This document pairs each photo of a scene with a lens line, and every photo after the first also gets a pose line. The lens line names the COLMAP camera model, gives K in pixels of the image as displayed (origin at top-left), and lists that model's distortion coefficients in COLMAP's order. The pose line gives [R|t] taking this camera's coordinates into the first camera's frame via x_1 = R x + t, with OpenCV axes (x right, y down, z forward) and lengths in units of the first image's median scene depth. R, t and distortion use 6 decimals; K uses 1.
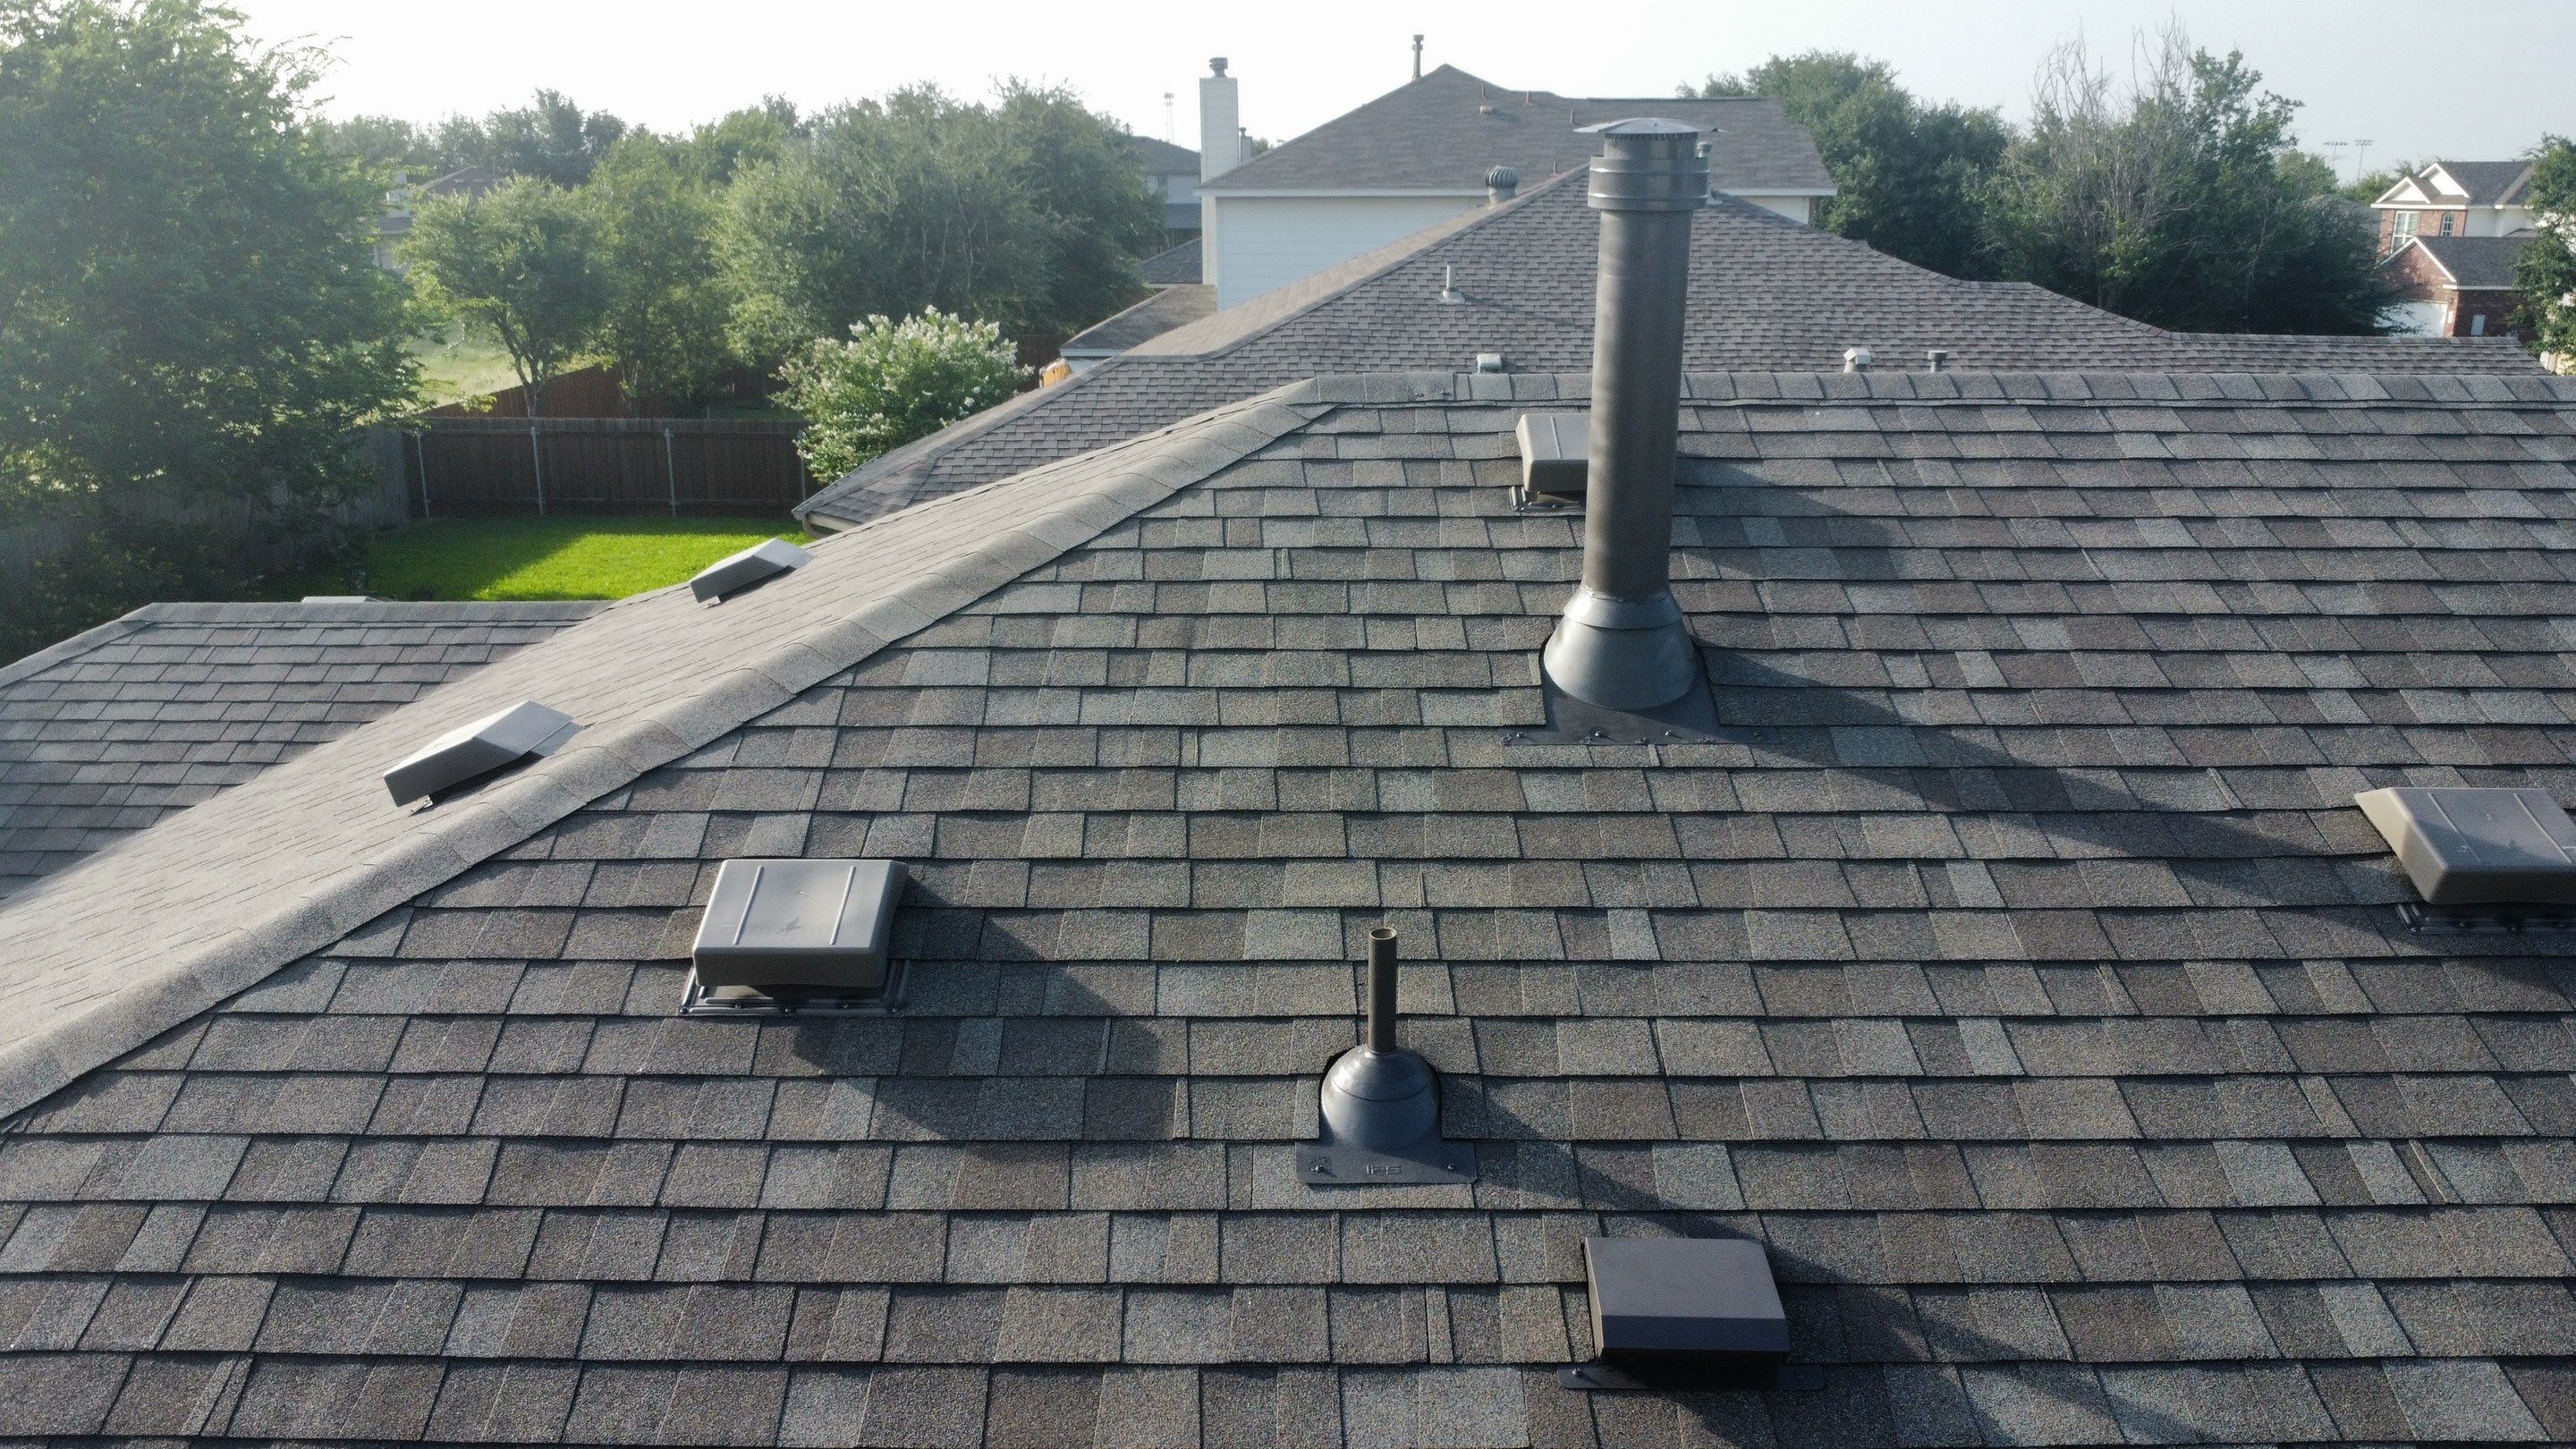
lens RADIAL K [[1873.2, 0, 1291.2], [0, 1873.2, 720.8], [0, 0, 1]] dist [-0.022671, -0.022340]
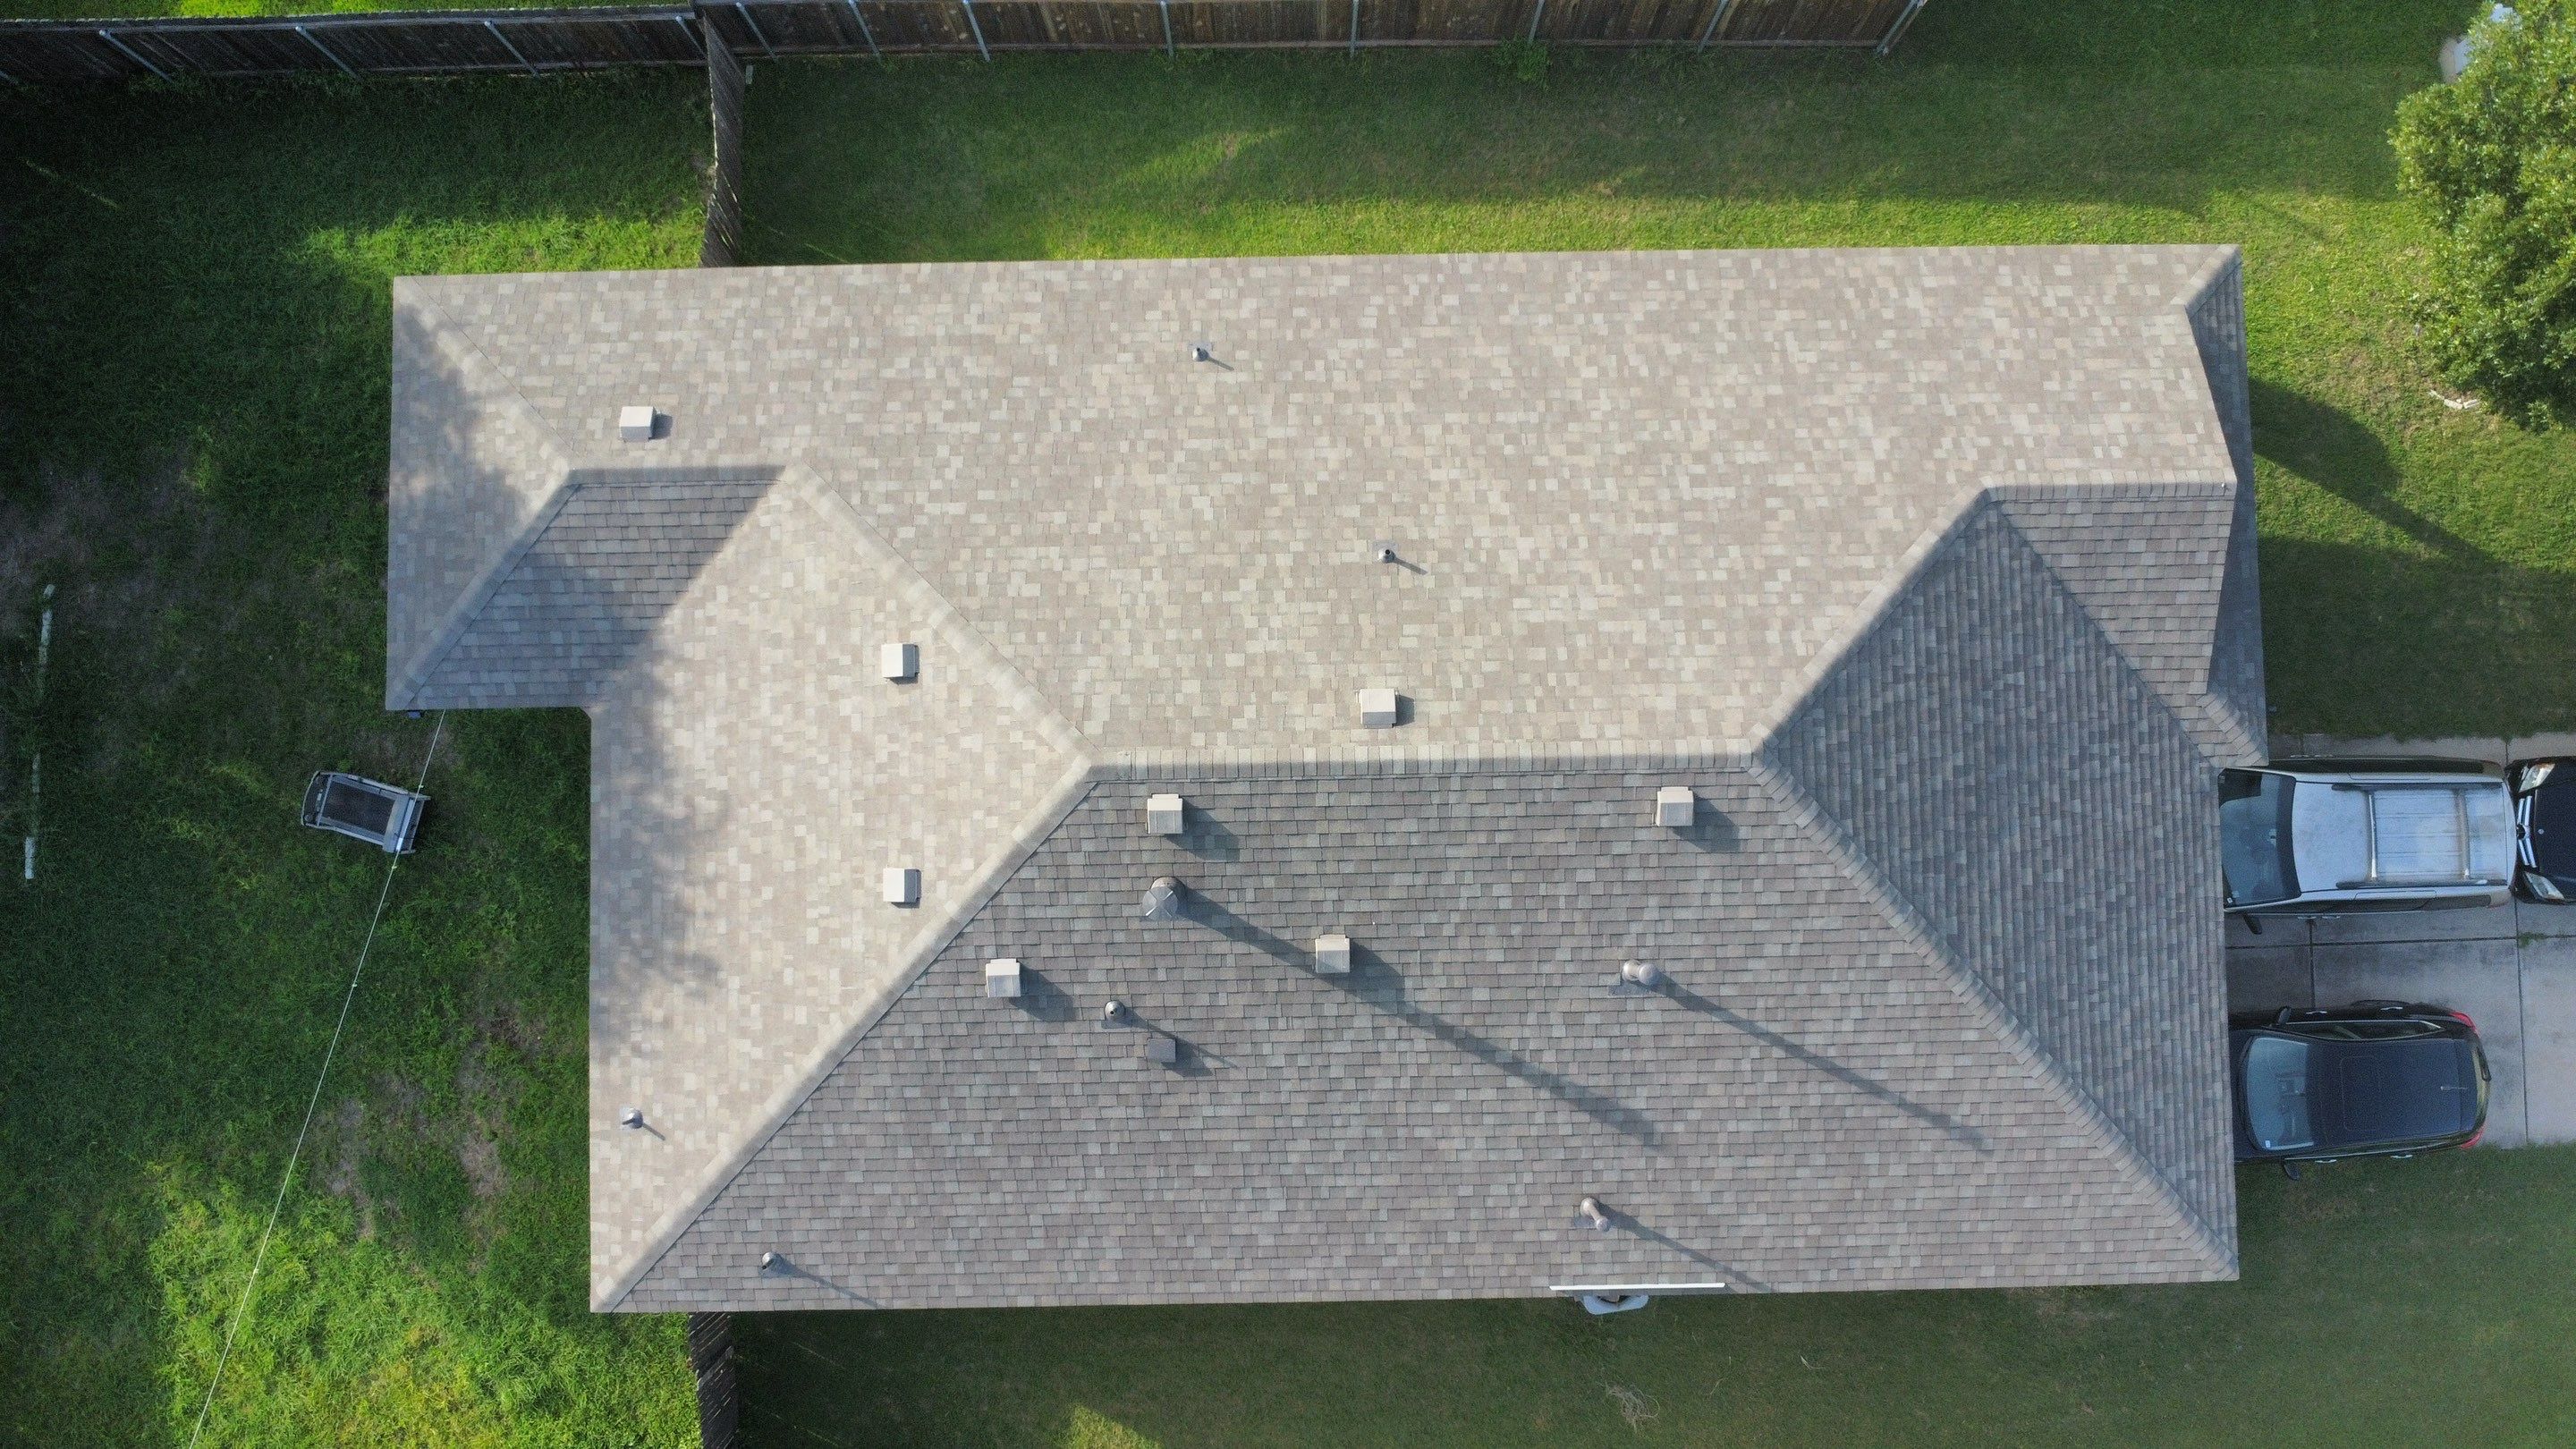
lens RADIAL K [[1873.2, 0, 1291.2], [0, 1873.2, 720.8], [0, 0, 1]] dist [-0.022671, -0.022340]
pose [[0.999623, -0.027383, 0.002084, 0.528235], [0.007141, 0.332466, 0.943088, -4.844658], [-0.026518, -0.942718, 0.332536, -0.079642]]
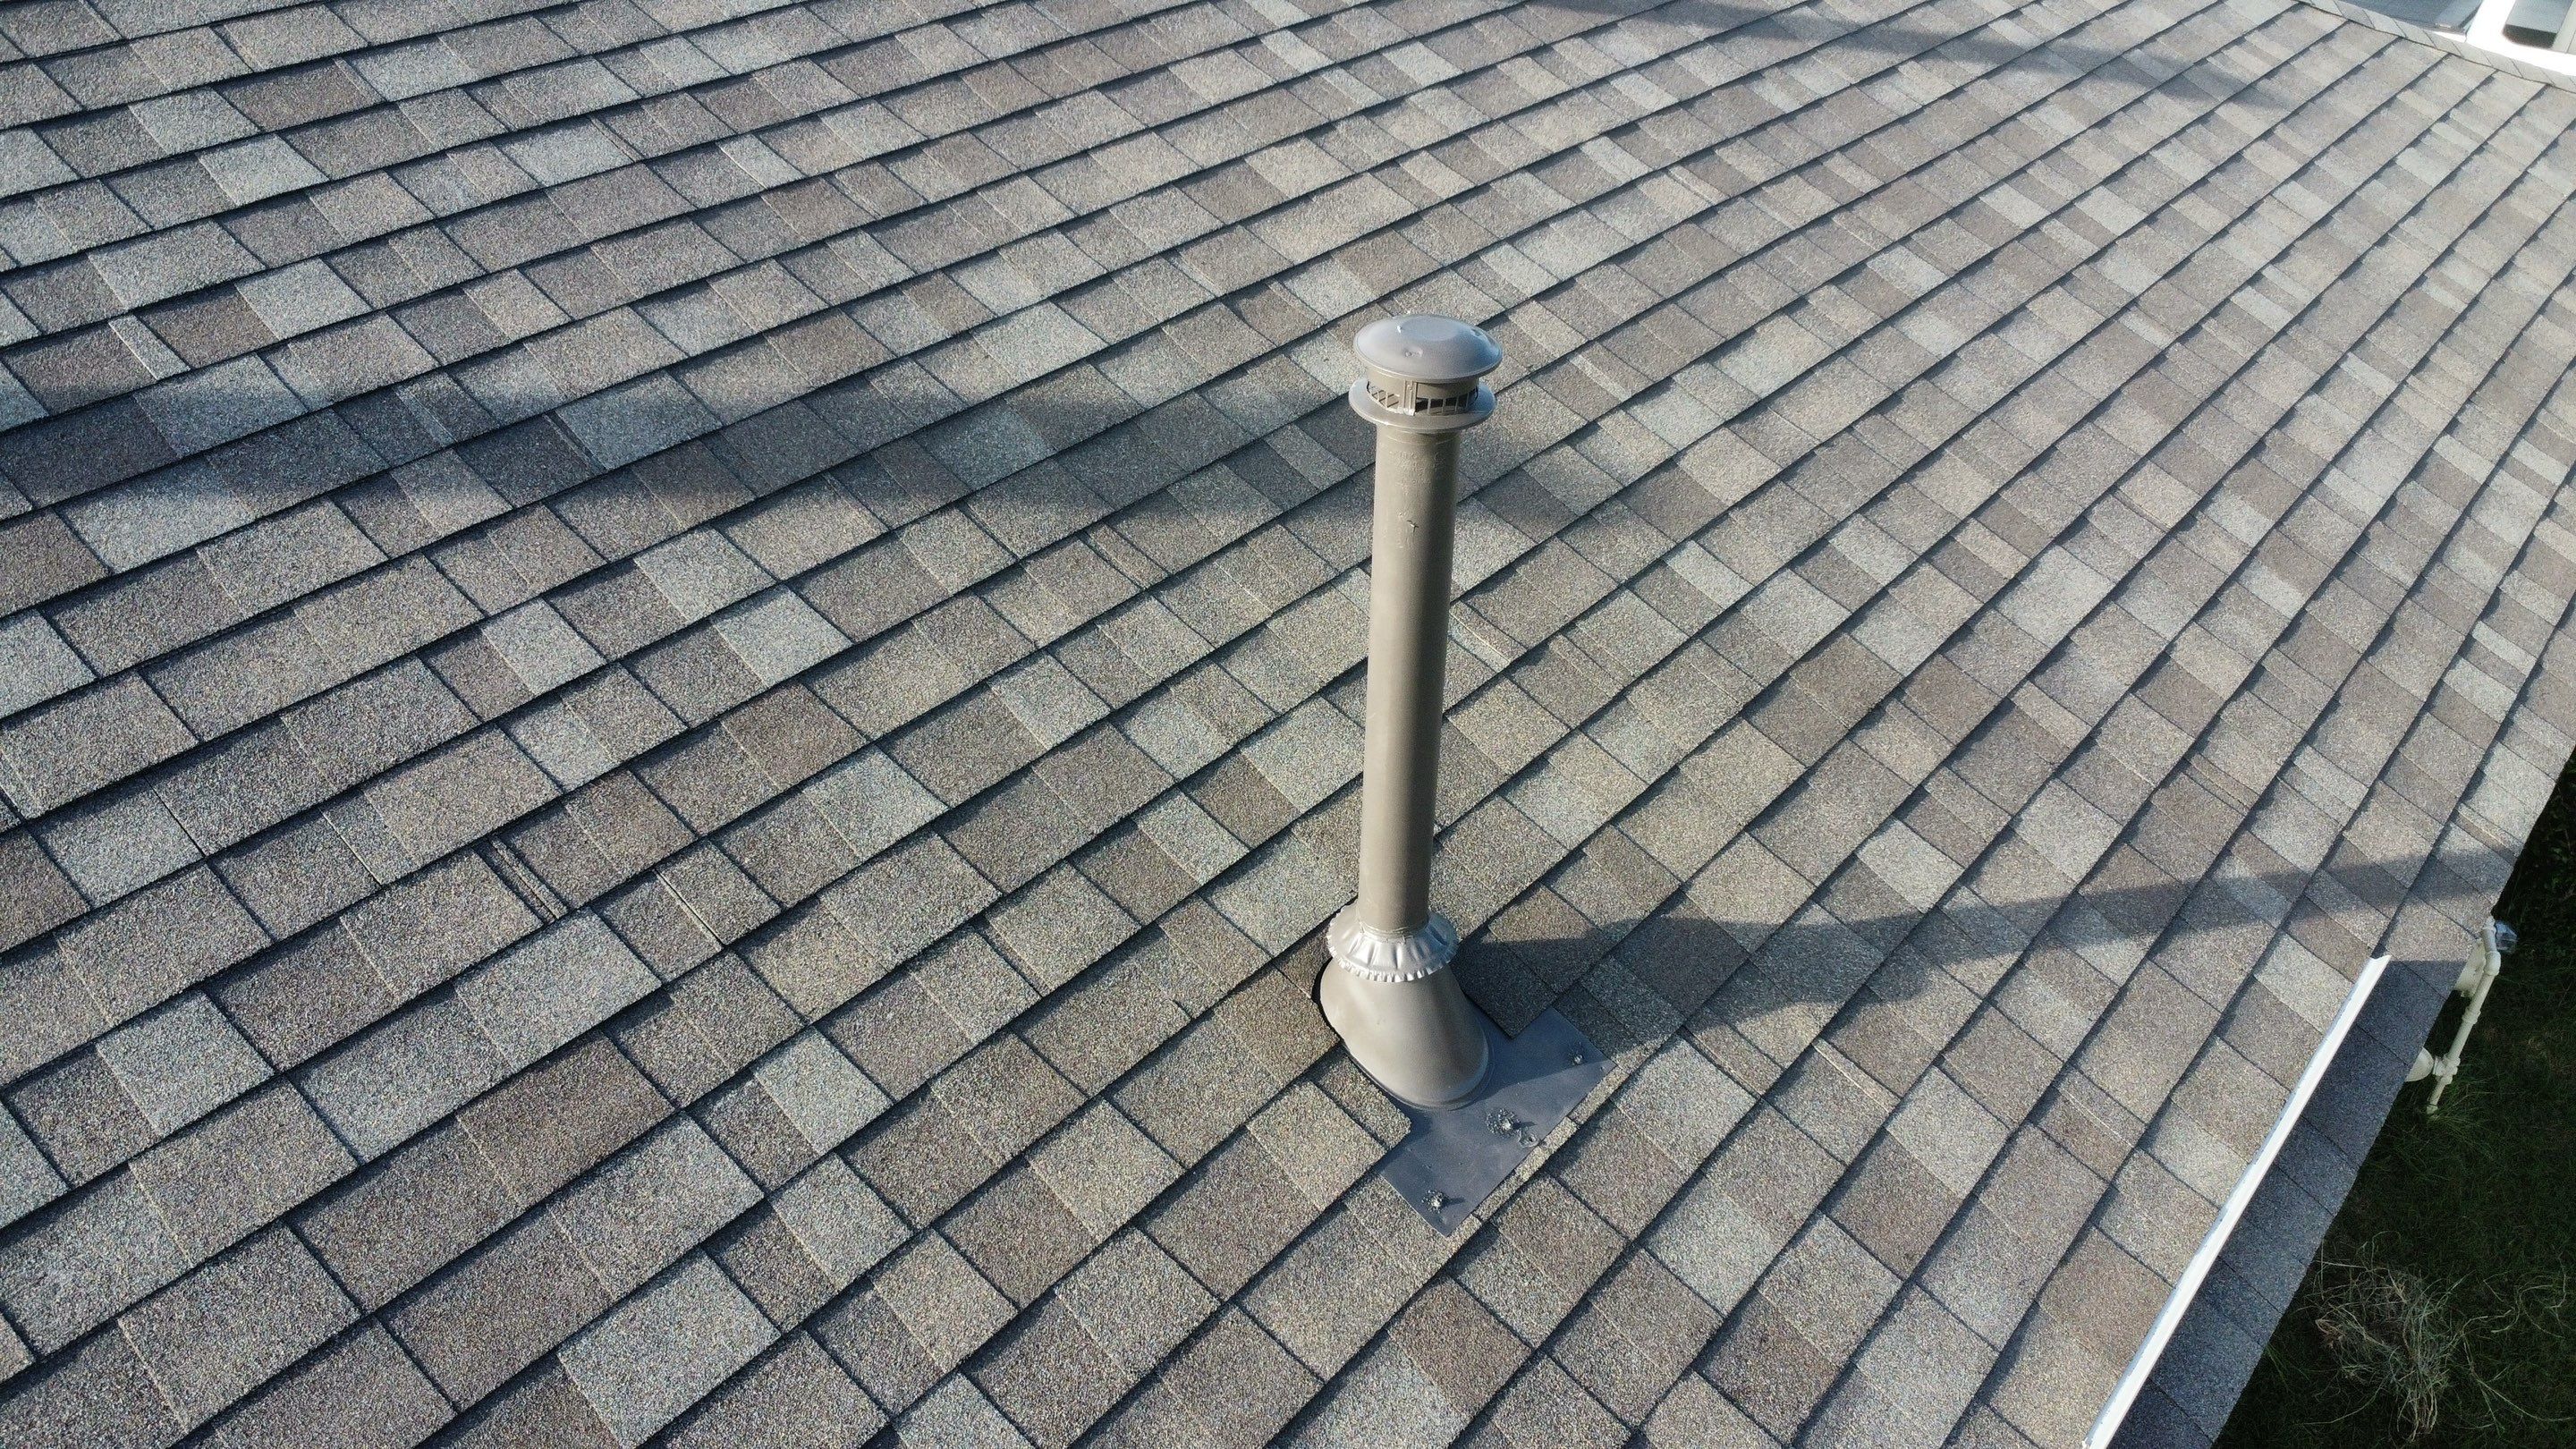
lens RADIAL K [[1873.2, 0, 1291.2], [0, 1873.2, 720.8], [0, 0, 1]] dist [-0.022671, -0.022340]
pose [[0.649539, -0.432896, 0.625060, 0.950527], [0.201299, 0.890667, 0.407665, 0.207015], [-0.733197, -0.138971, 0.665664, -0.036683]]
